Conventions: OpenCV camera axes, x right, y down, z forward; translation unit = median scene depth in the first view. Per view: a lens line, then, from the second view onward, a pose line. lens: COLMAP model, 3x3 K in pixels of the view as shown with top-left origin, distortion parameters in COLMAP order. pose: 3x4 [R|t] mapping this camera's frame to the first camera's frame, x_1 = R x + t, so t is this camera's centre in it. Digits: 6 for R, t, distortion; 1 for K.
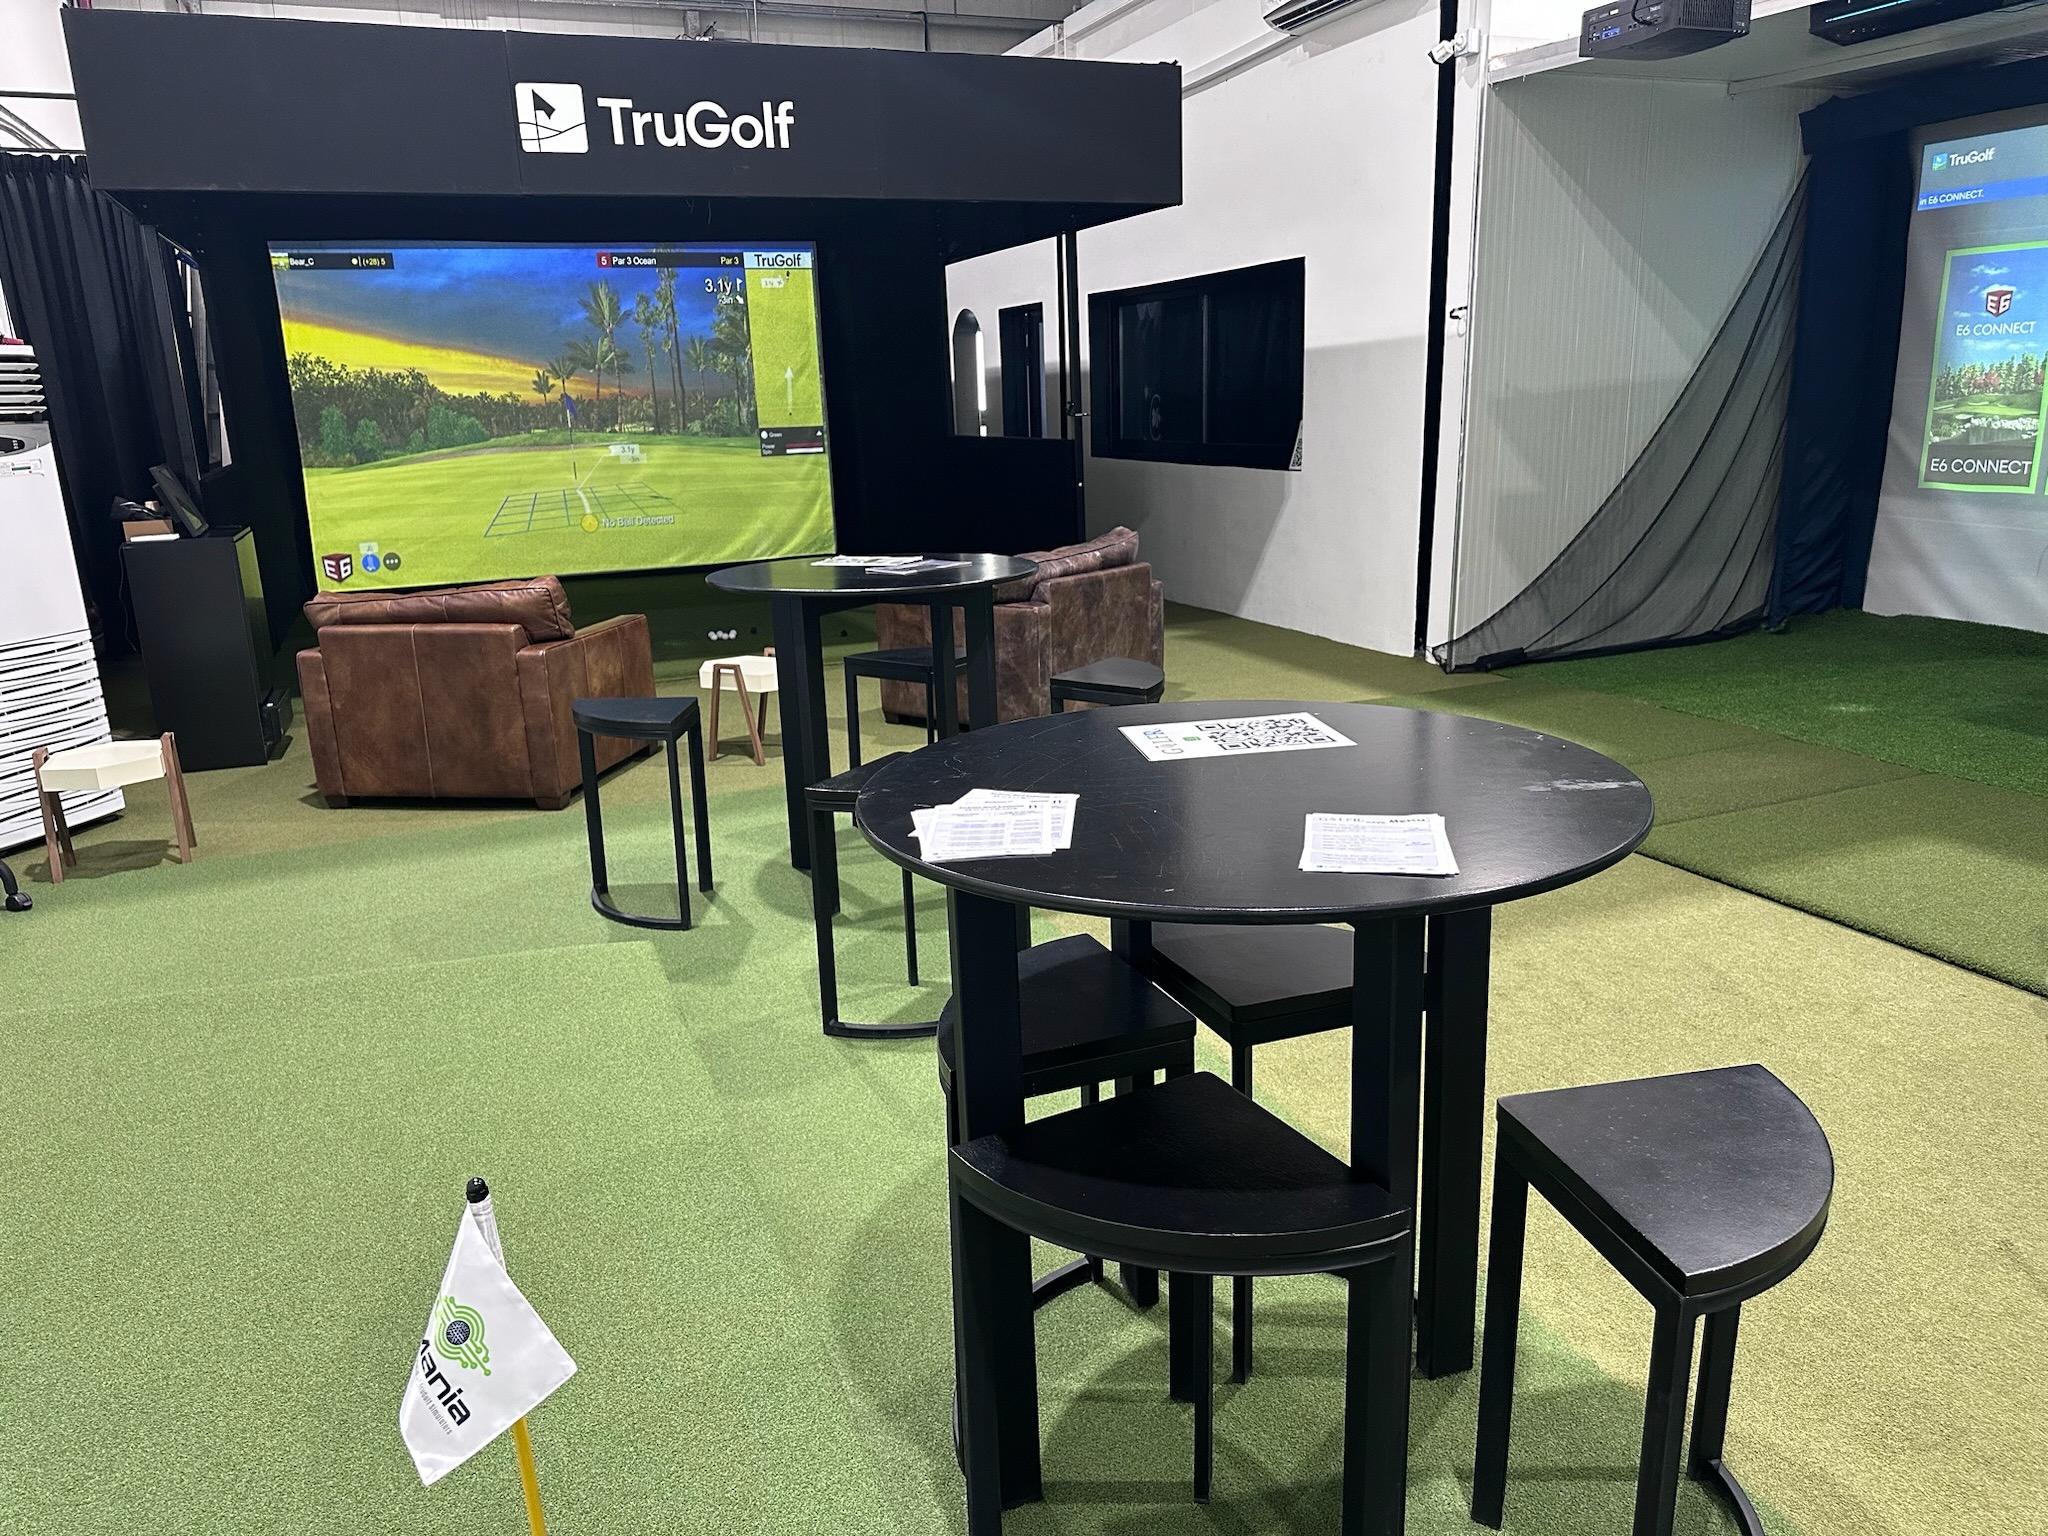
lens RADIAL K [[1443.0, 0, 1028.0], [0, 1443.0, 775.8], [0, 0, 1]] dist [0.044697, -0.047065]
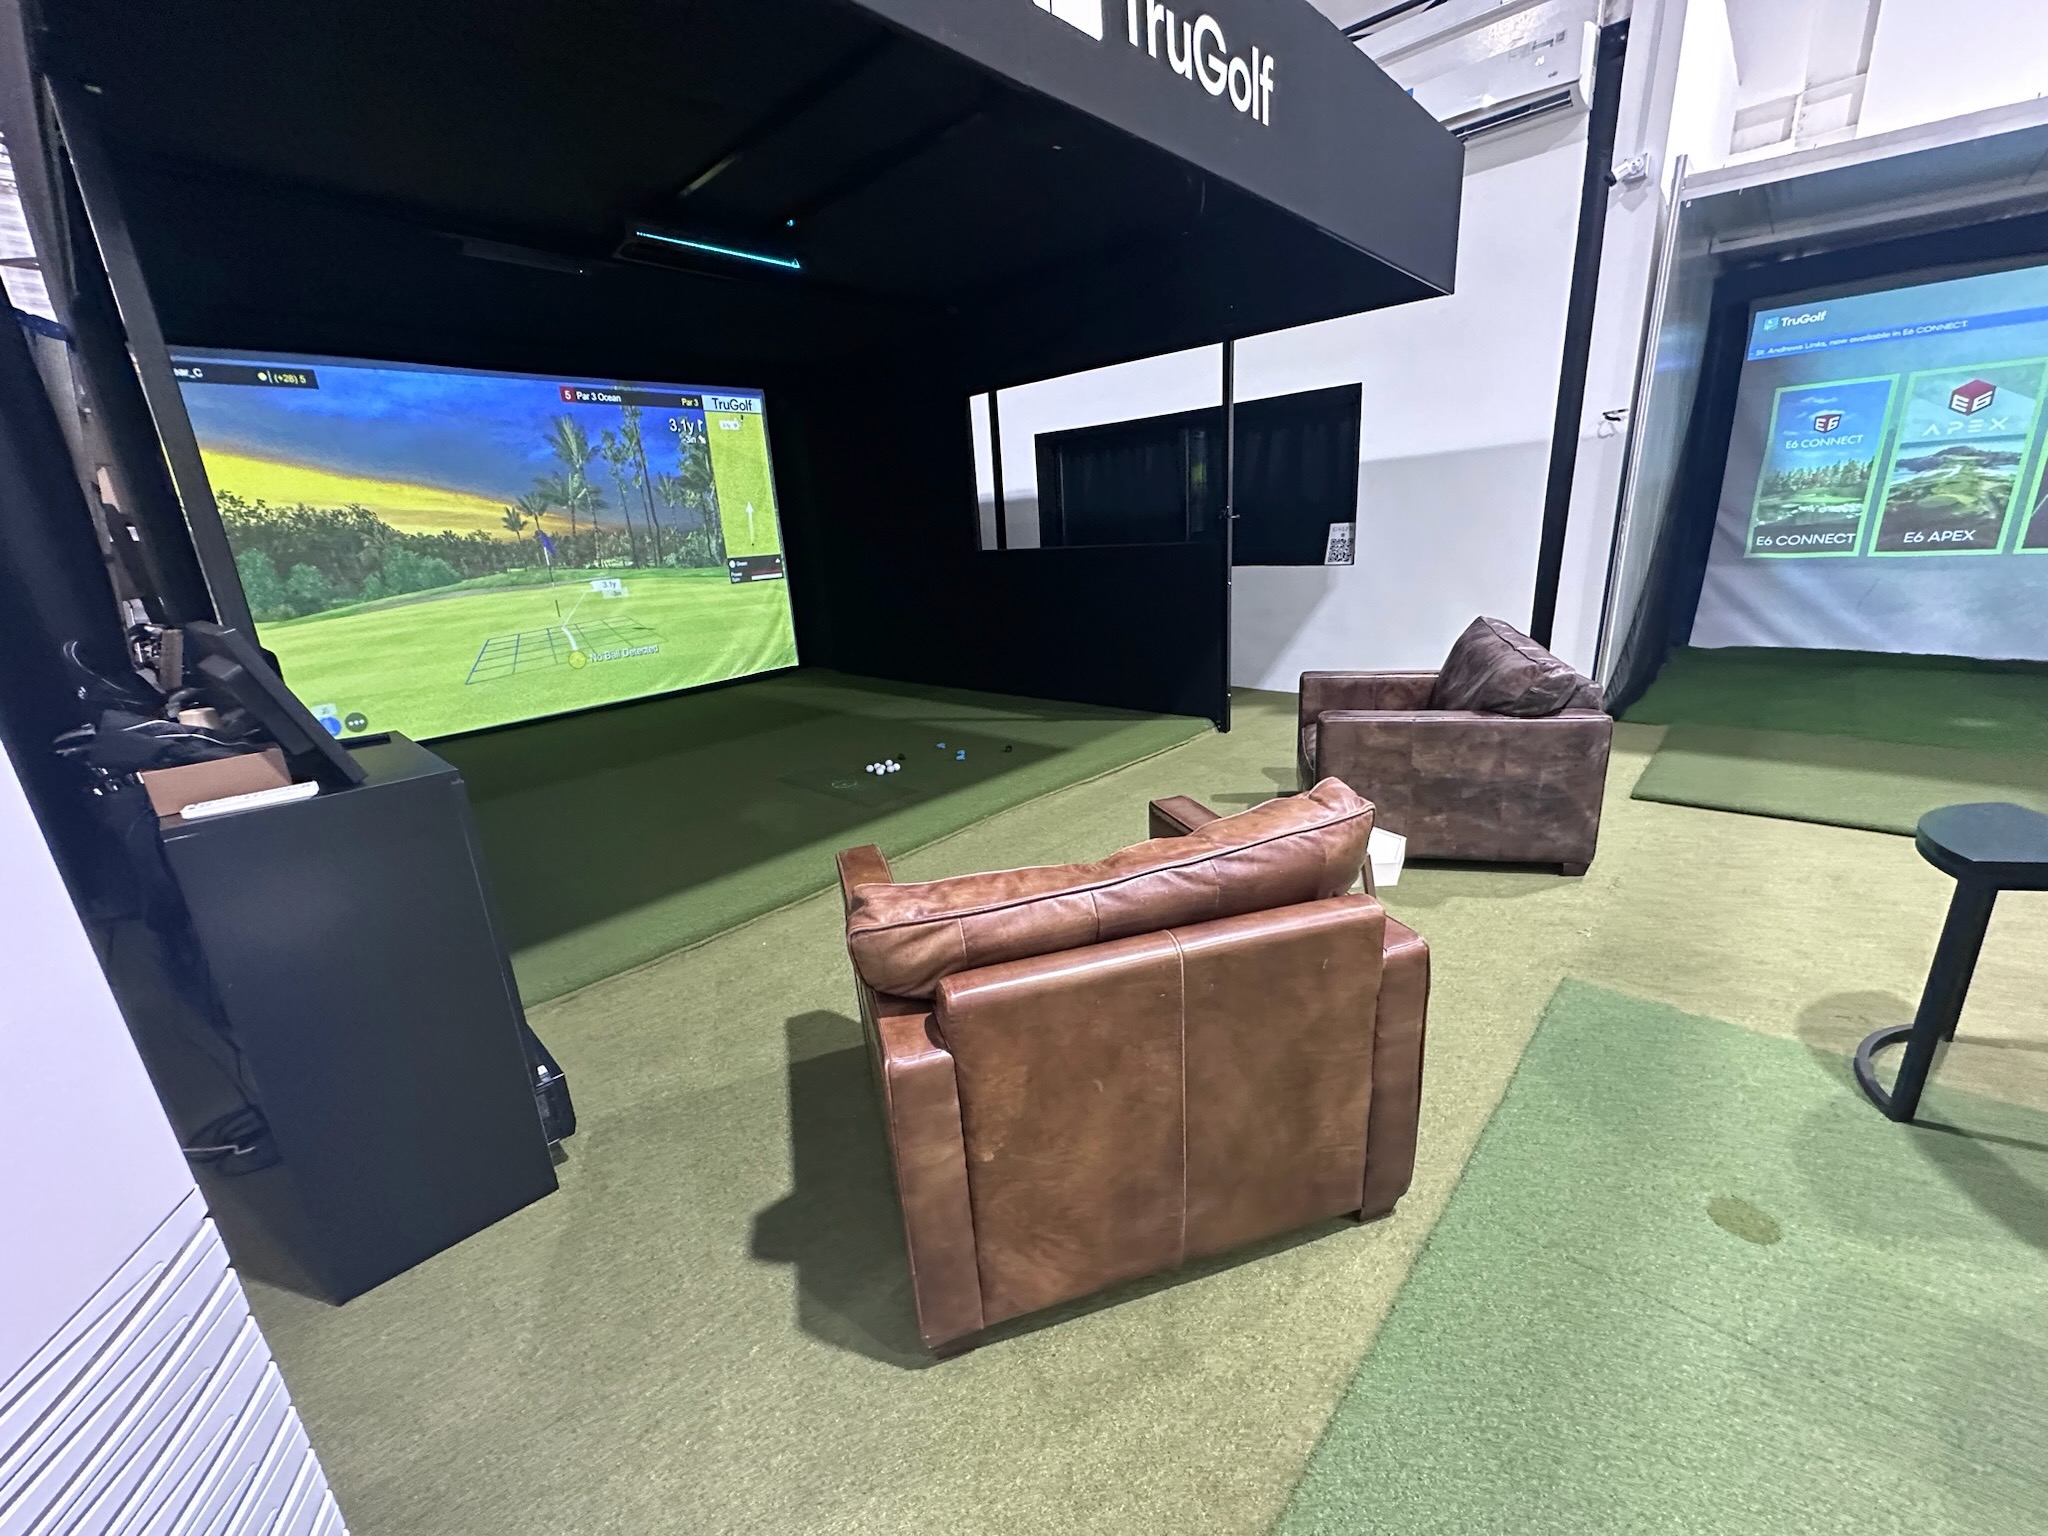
lens RADIAL K [[817.6, 0, 1024.8], [0, 817.6, 767.2], [0, 0, 1]] dist [-0.002964, 0.000852]
pose [[0.908947, -0.139023, 0.393049, -0.405414], [0.136537, 0.990036, 0.034428, -0.124938], [-0.393919, 0.022372, 0.918873, 0.579646]]
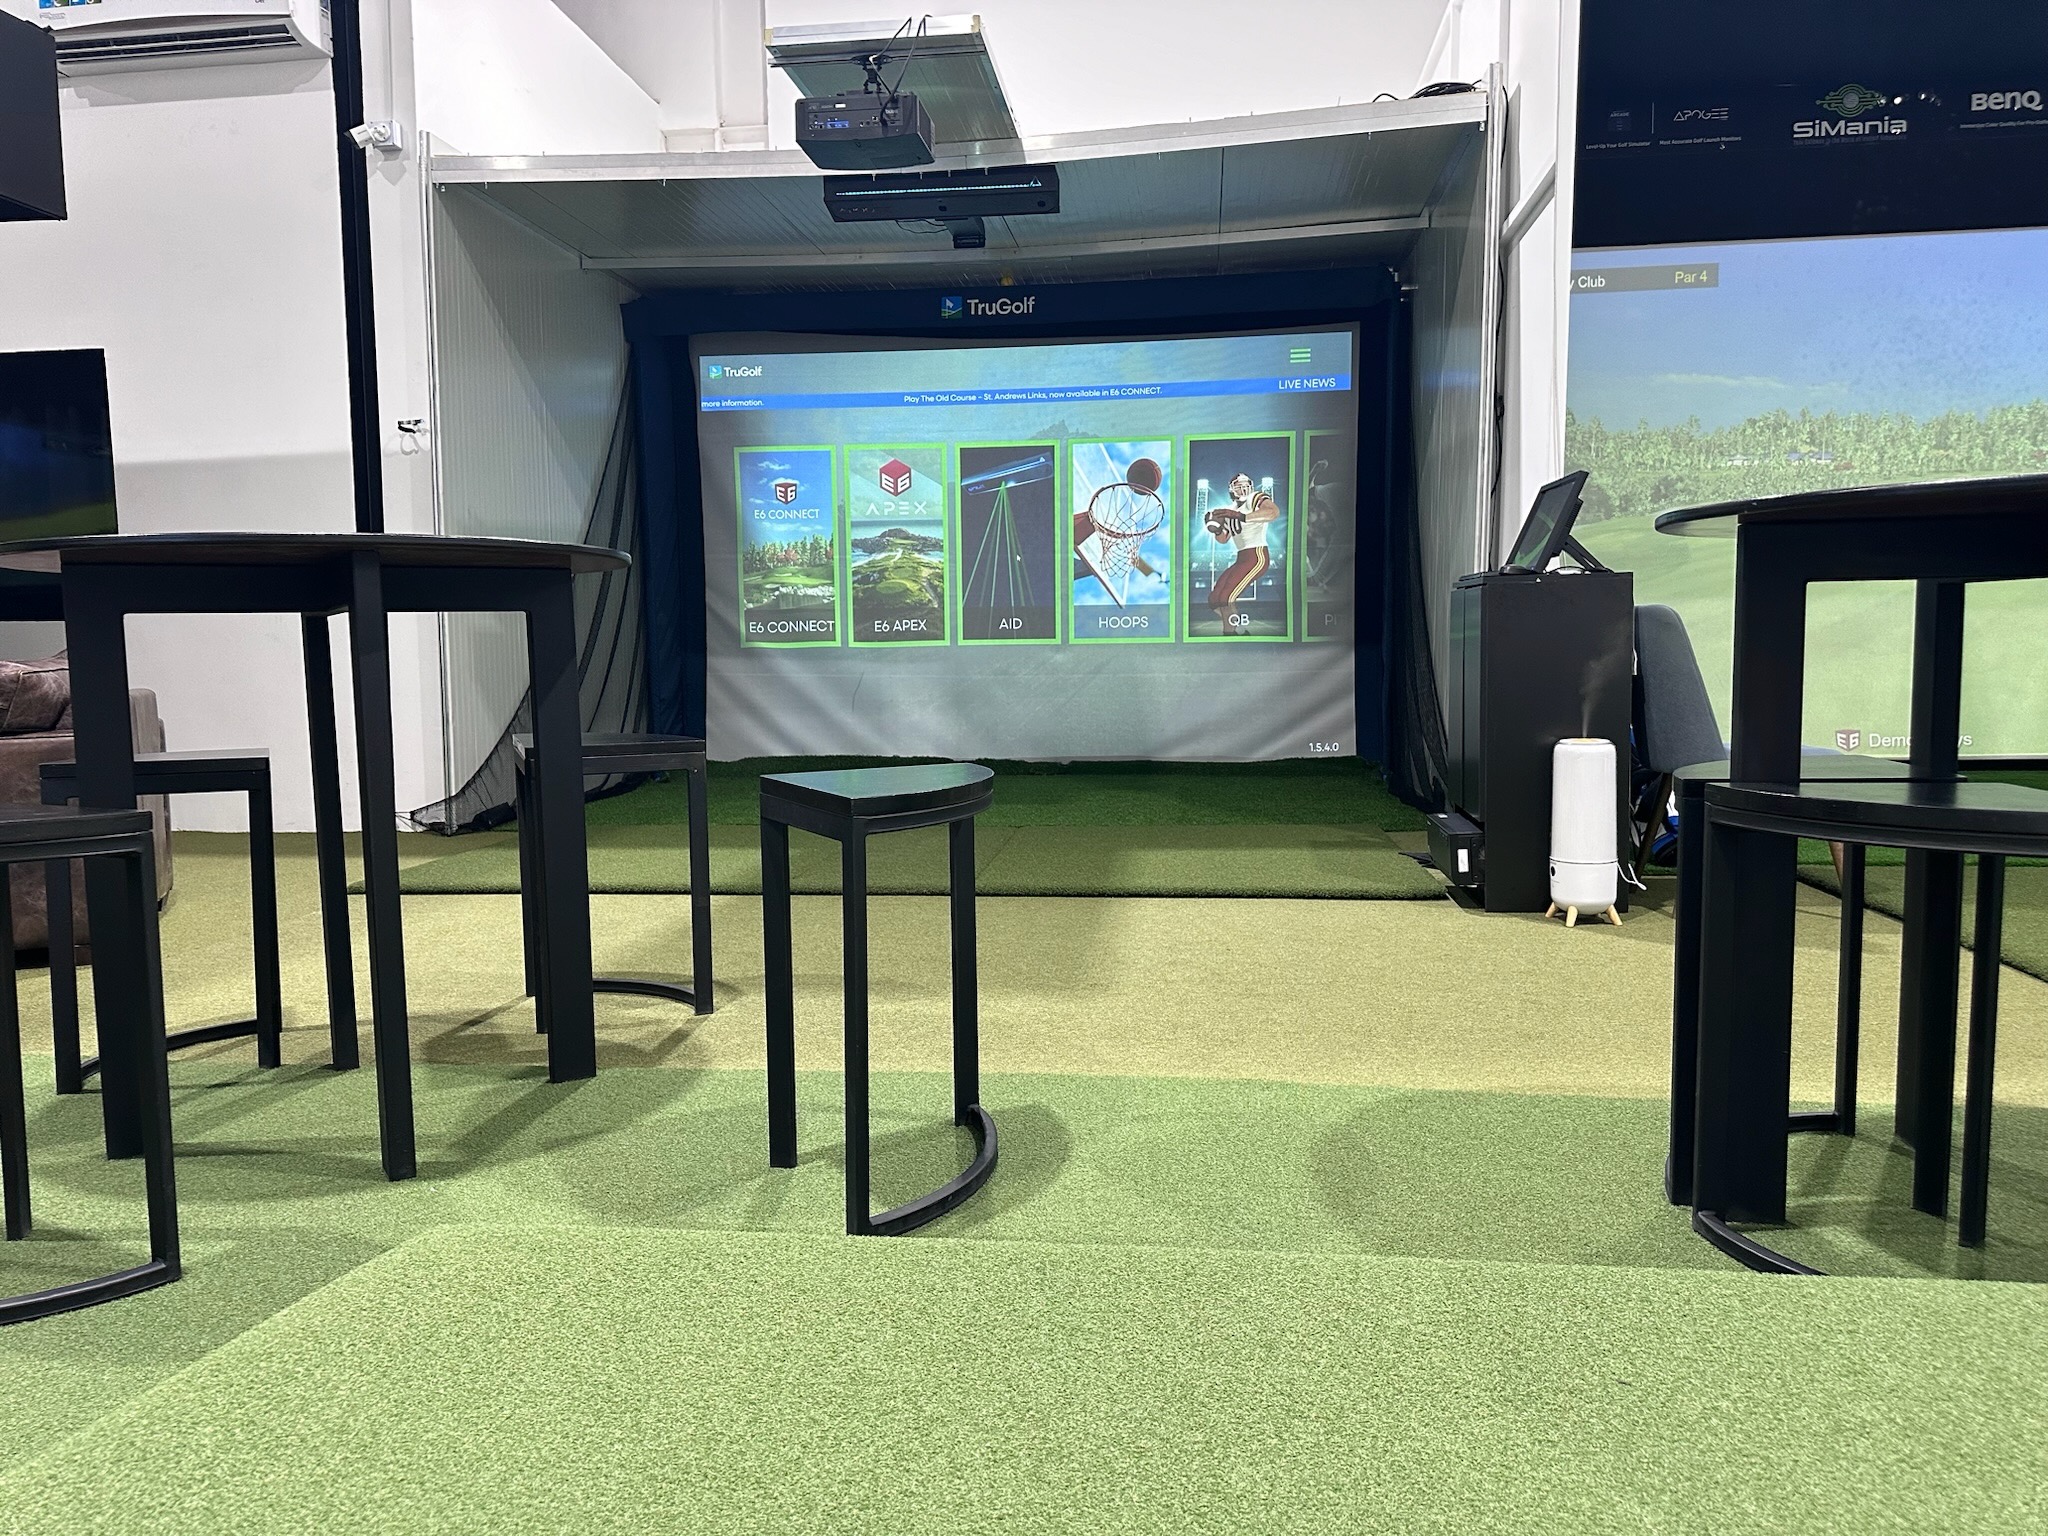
lens RADIAL K [[1443.0, 0, 1023.6], [0, 1443.0, 770.1], [0, 0, 1]] dist [0.044697, -0.047065]
pose [[0.499367, -0.049956, 0.864949, -0.279435], [0.220562, 0.972774, -0.071156, 0.026391], [-0.837845, 0.226307, 0.496790, 0.292162]]
